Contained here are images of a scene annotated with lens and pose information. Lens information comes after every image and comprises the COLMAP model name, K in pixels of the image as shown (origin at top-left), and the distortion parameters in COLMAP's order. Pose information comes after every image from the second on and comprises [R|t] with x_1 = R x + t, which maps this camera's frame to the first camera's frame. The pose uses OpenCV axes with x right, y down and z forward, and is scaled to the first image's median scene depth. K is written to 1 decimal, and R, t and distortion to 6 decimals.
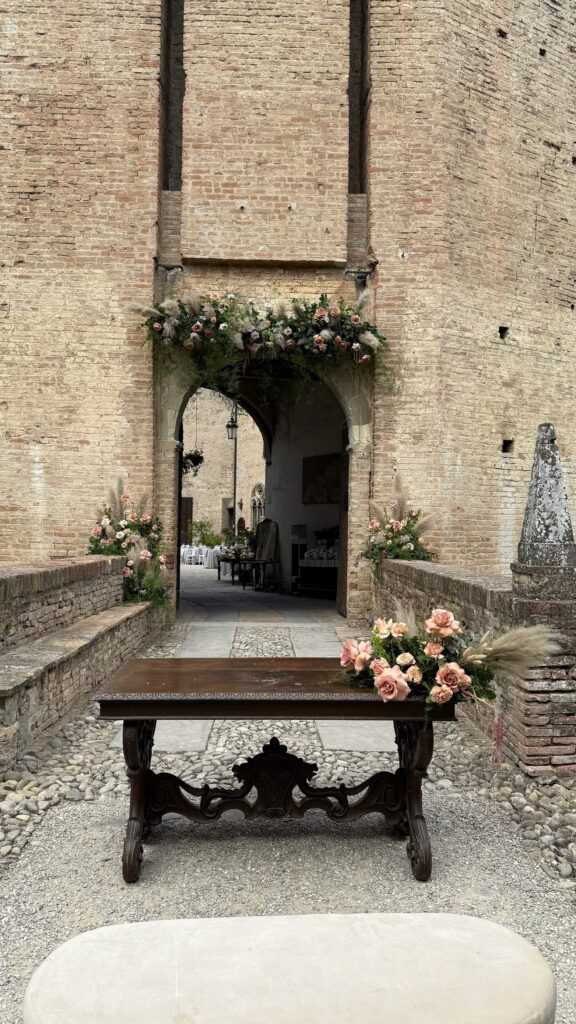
lens RADIAL K [[691.5, 0, 284.3], [0, 691.5, 509.7], [0, 0, 1]] dist [0.007567, -0.020490]
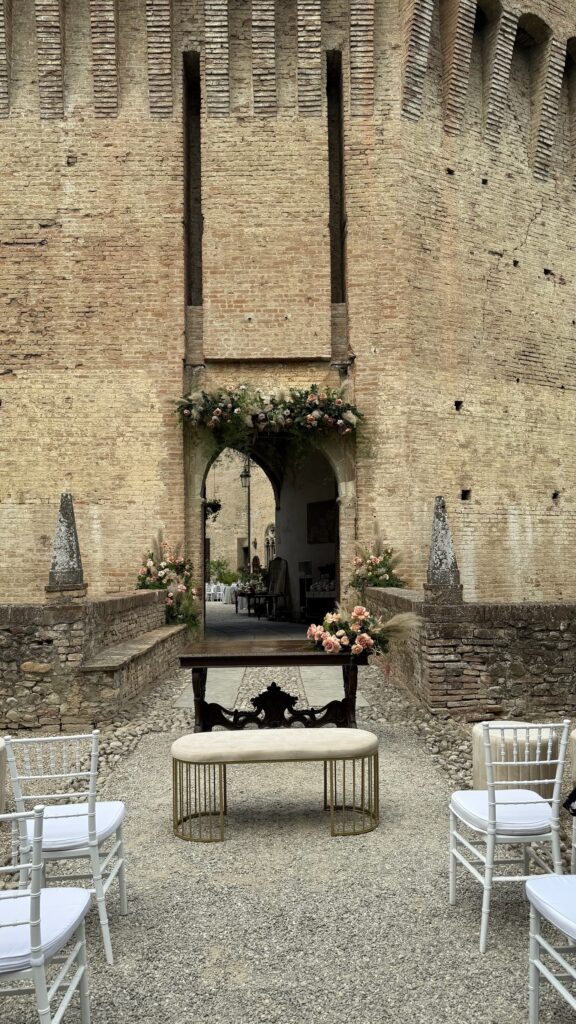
lens RADIAL K [[691.5, 0, 289.6], [0, 691.5, 517.4], [0, 0, 1]] dist [0.007567, -0.020490]
pose [[0.999568, -0.026406, -0.012885, 0.021271], [0.025837, 0.998761, -0.042529, -0.006961], [0.013992, 0.042178, 0.999012, -0.278331]]
